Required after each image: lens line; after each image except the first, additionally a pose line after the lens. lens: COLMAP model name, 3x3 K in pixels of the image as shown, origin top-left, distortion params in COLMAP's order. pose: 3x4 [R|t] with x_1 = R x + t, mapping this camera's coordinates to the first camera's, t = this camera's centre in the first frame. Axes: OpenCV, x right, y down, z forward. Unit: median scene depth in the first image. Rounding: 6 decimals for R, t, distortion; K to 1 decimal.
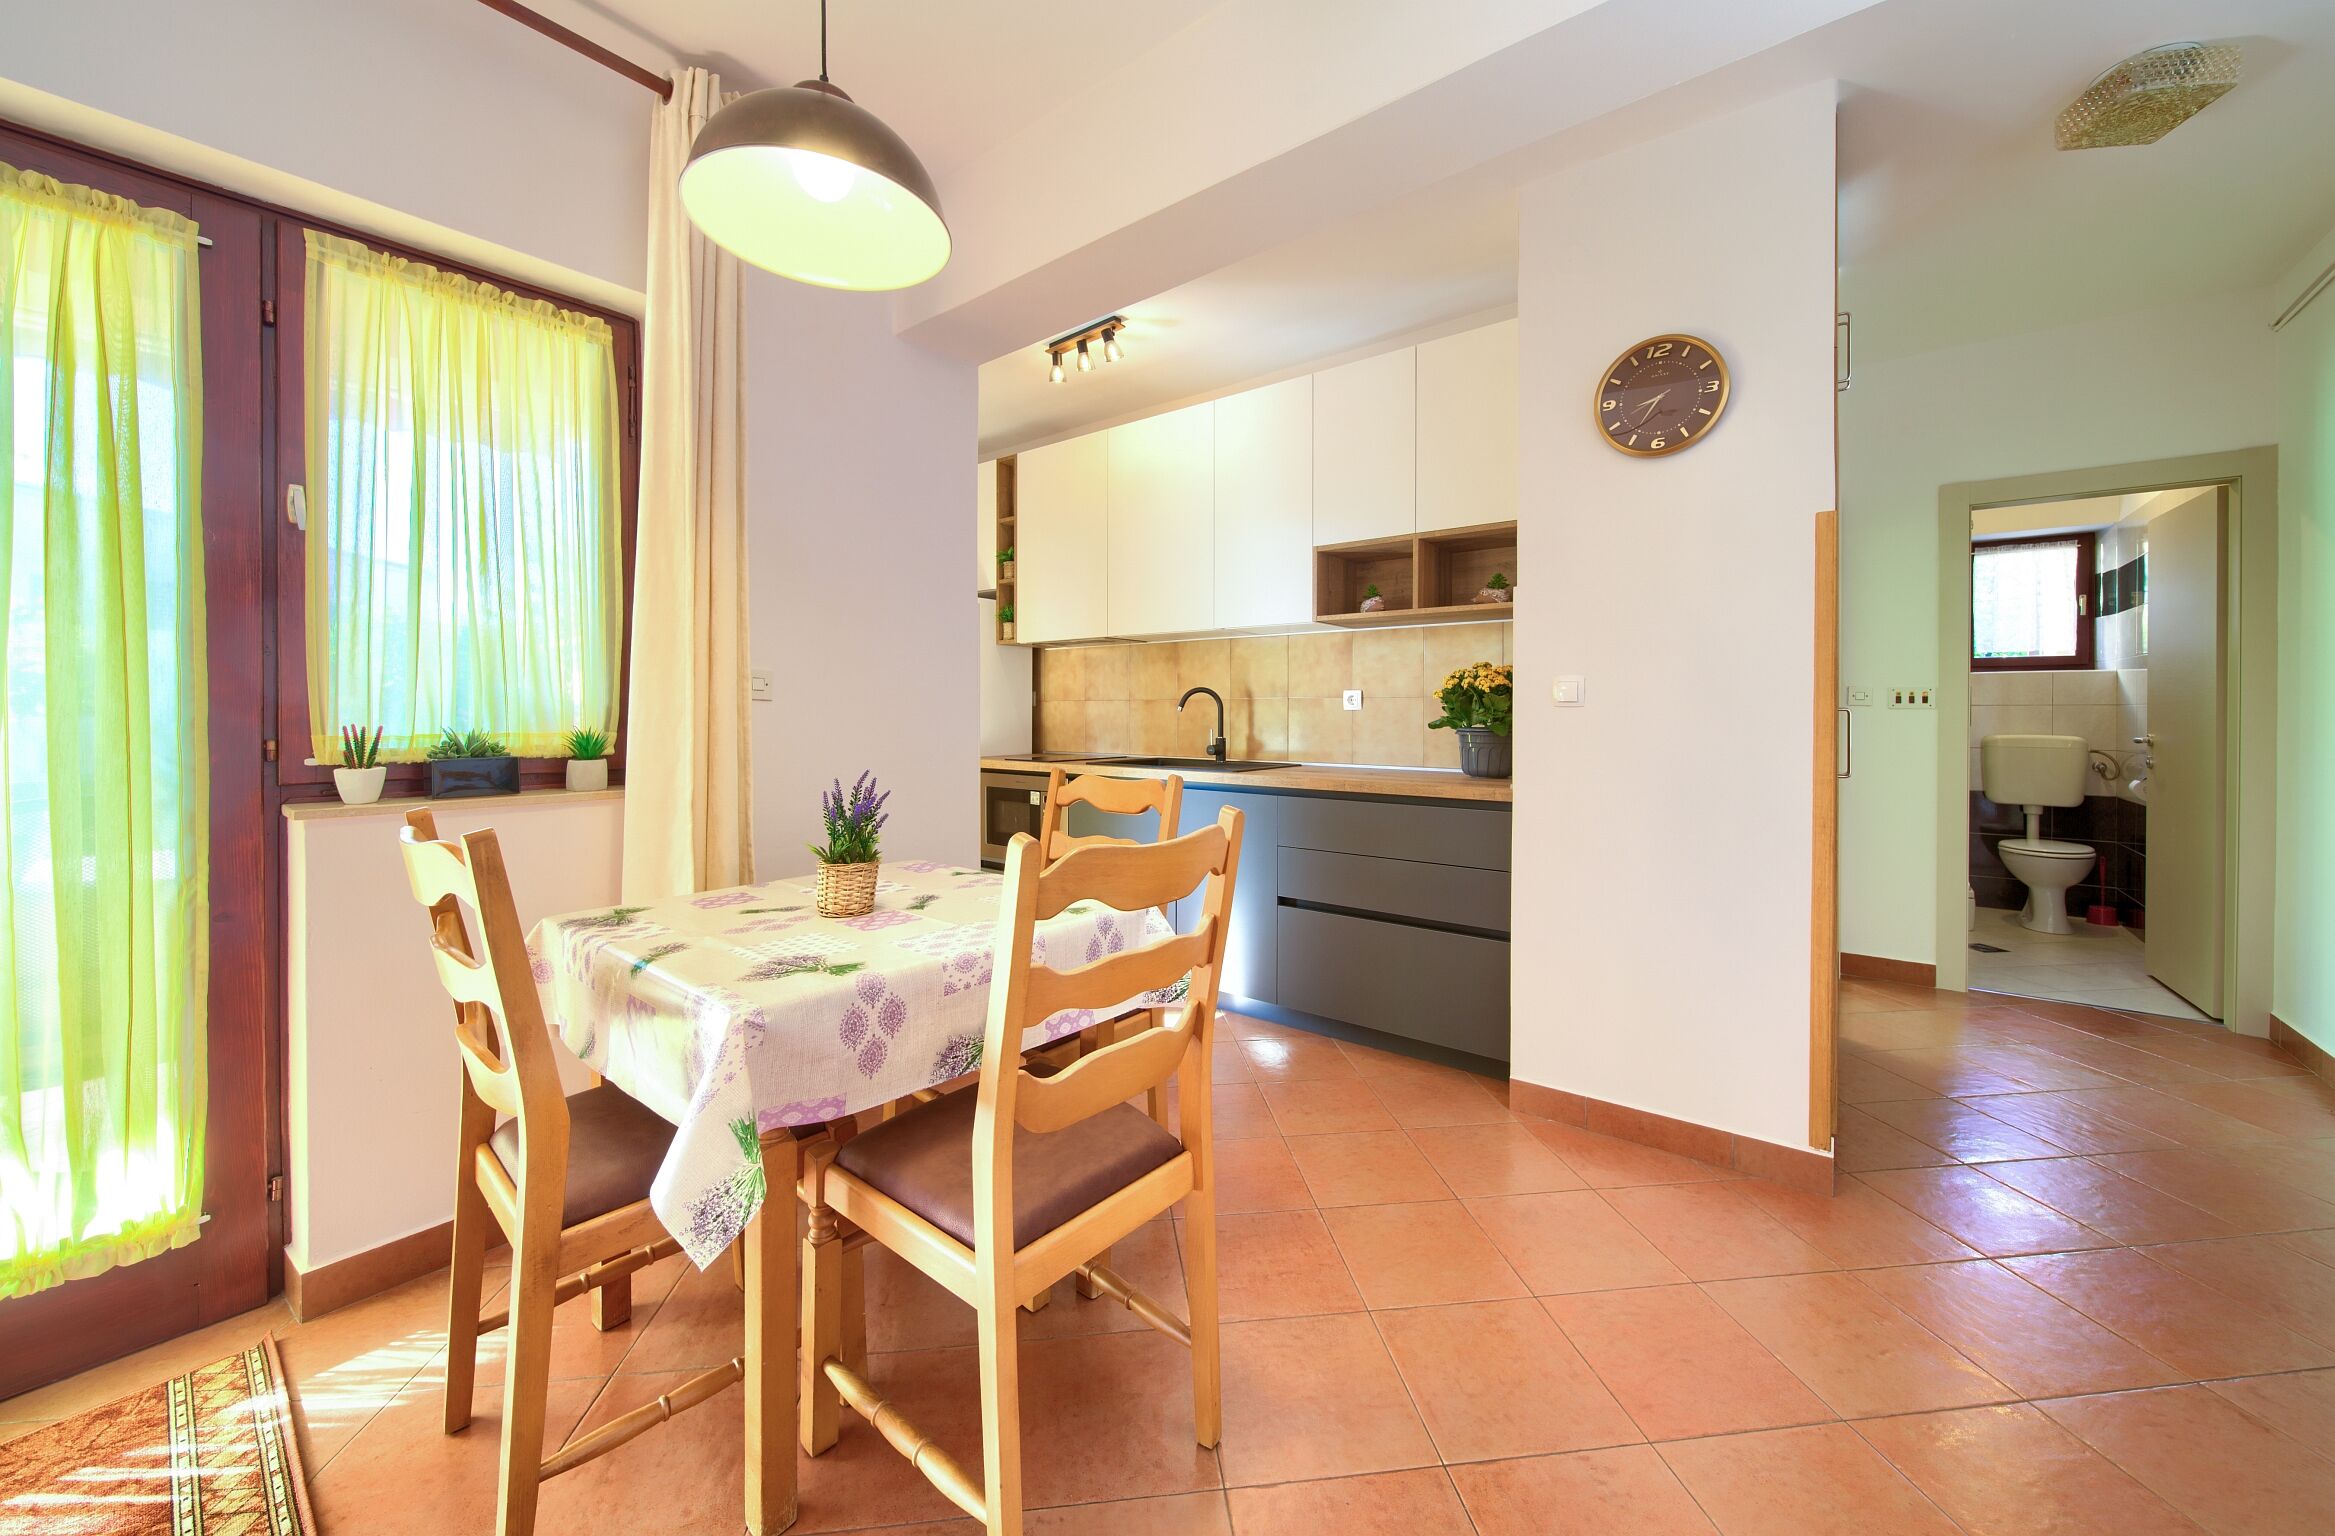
lens RADIAL K [[3509.4, 0, 1172.5], [0, 3509.4, 749.2], [0, 0, 1]] dist [0.183331, 0.000000]
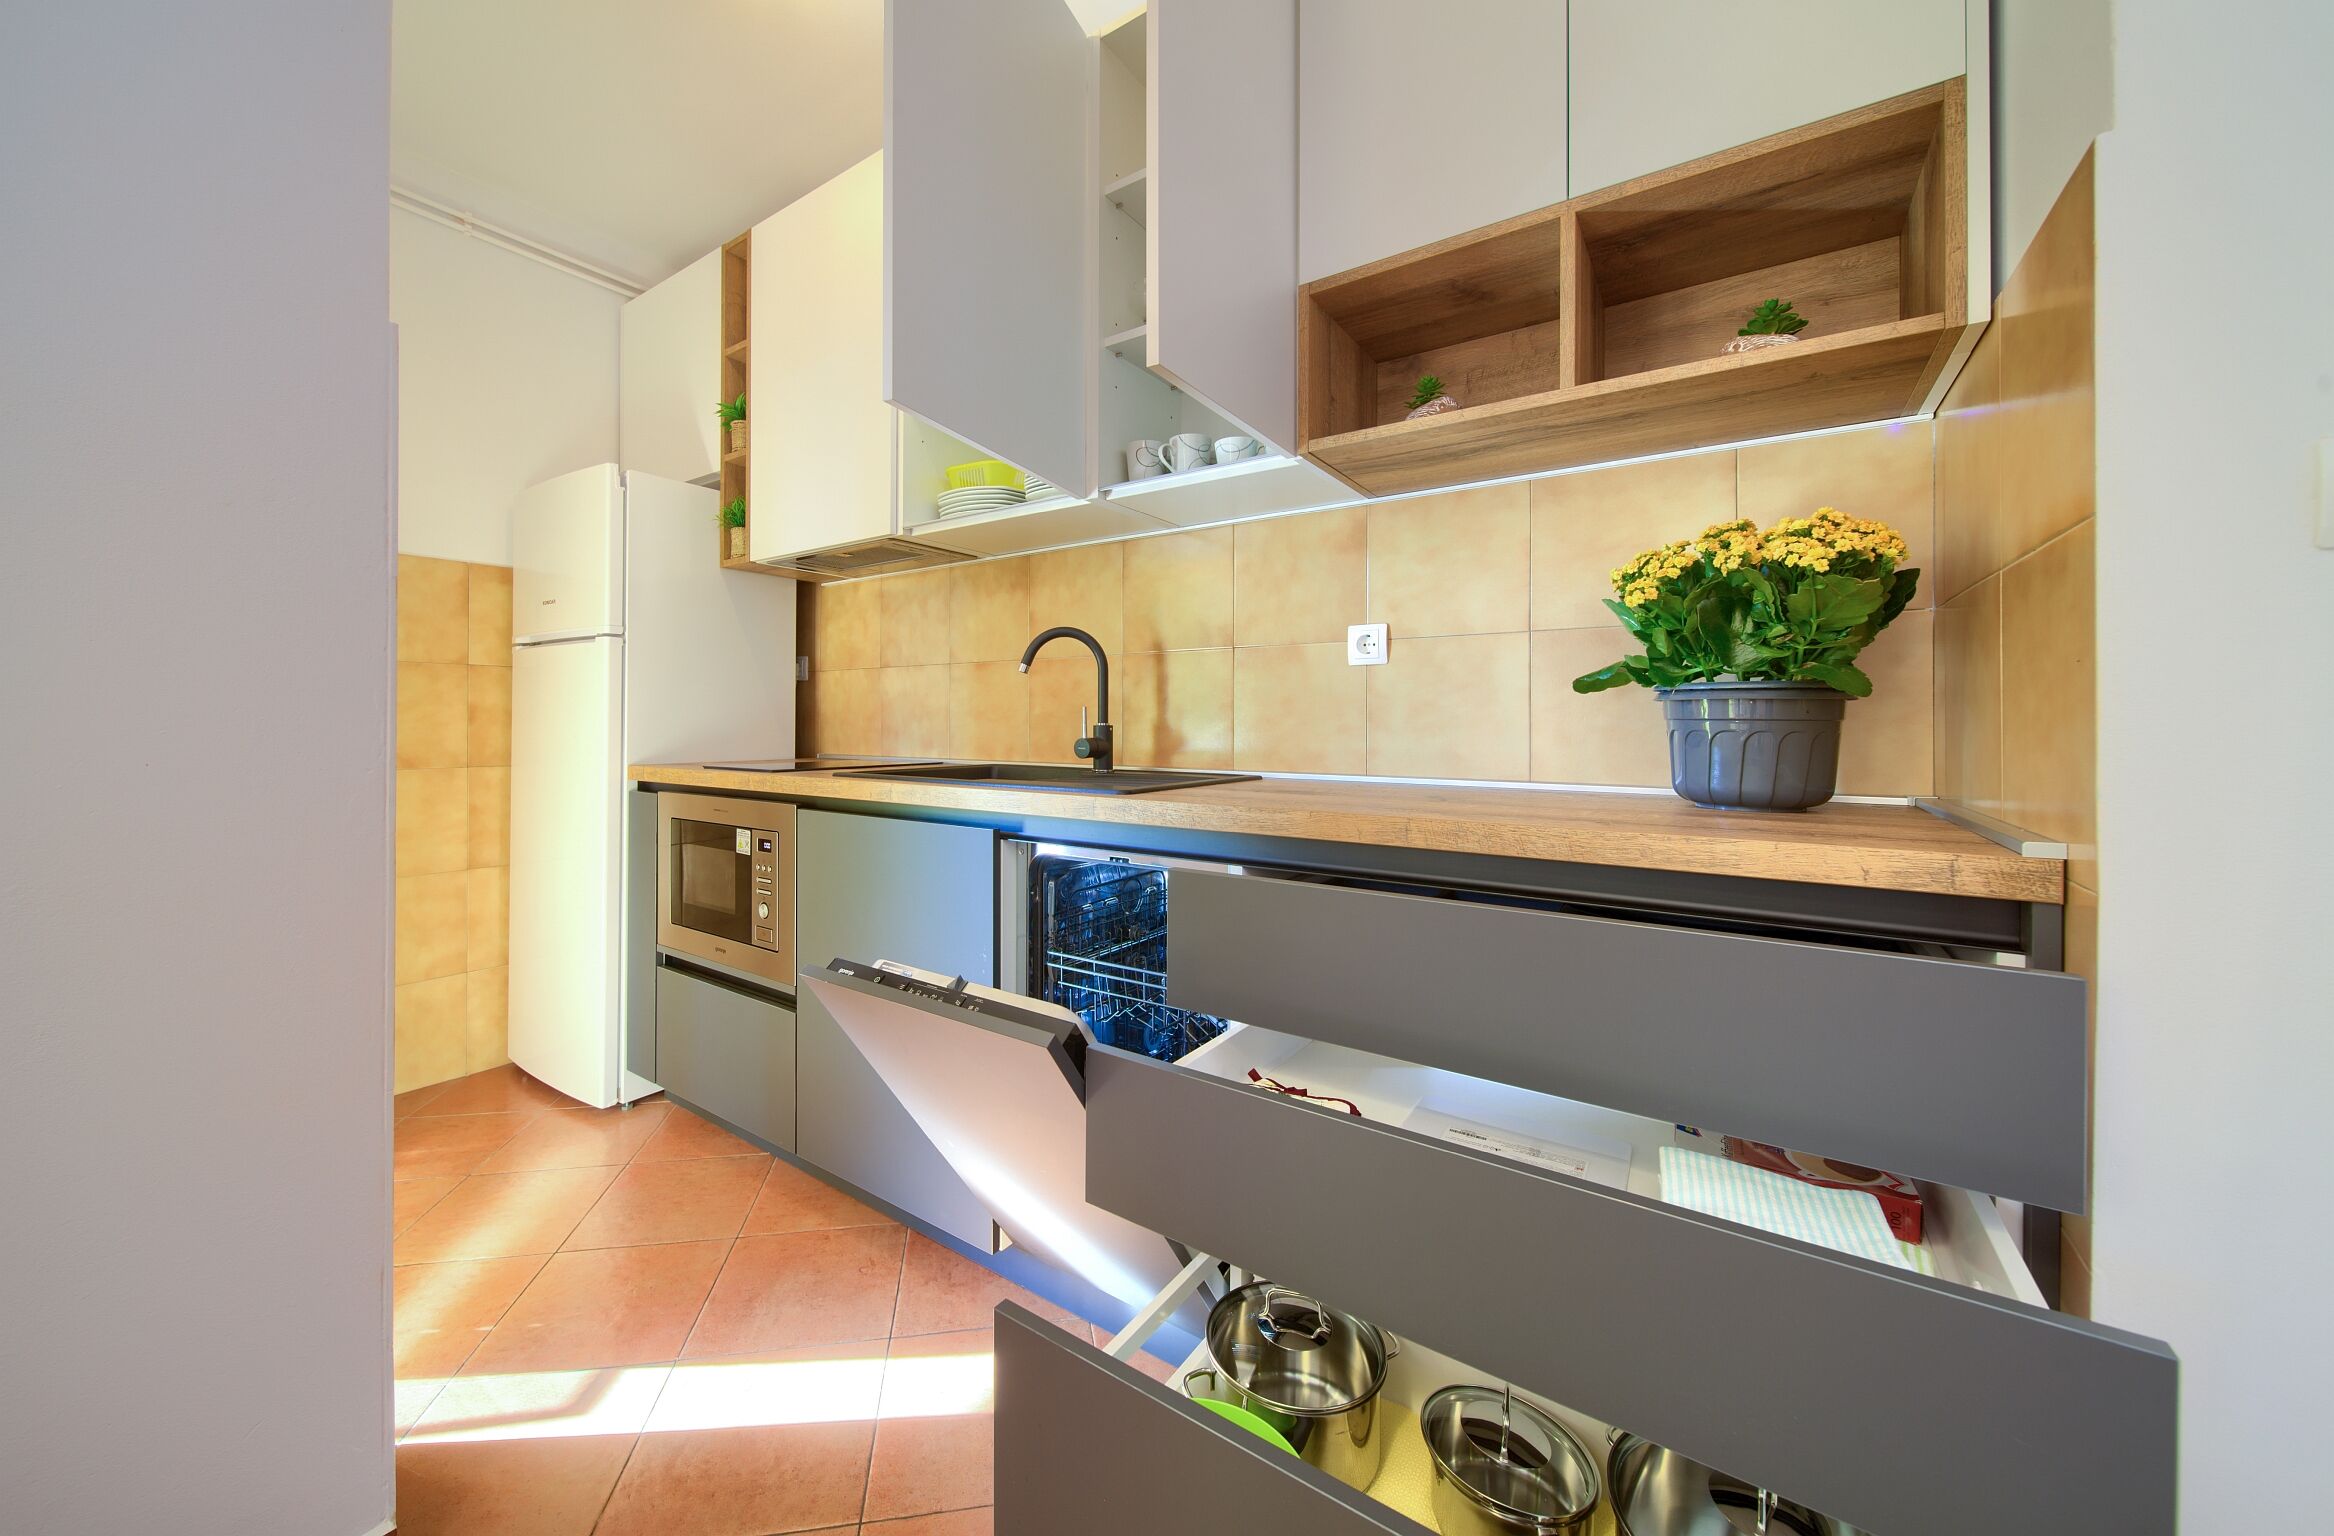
lens RADIAL K [[3507.9, 0, 1167.2], [0, 3507.9, 772.3], [0, 0, 1]] dist [0.183331, 0.000000]
pose [[0.999755, 0.000880, 0.022128, 0.011434], [-0.000941, 0.999996, 0.002766, 0.002247], [-0.022125, -0.002786, 0.999751, 0.467686]]
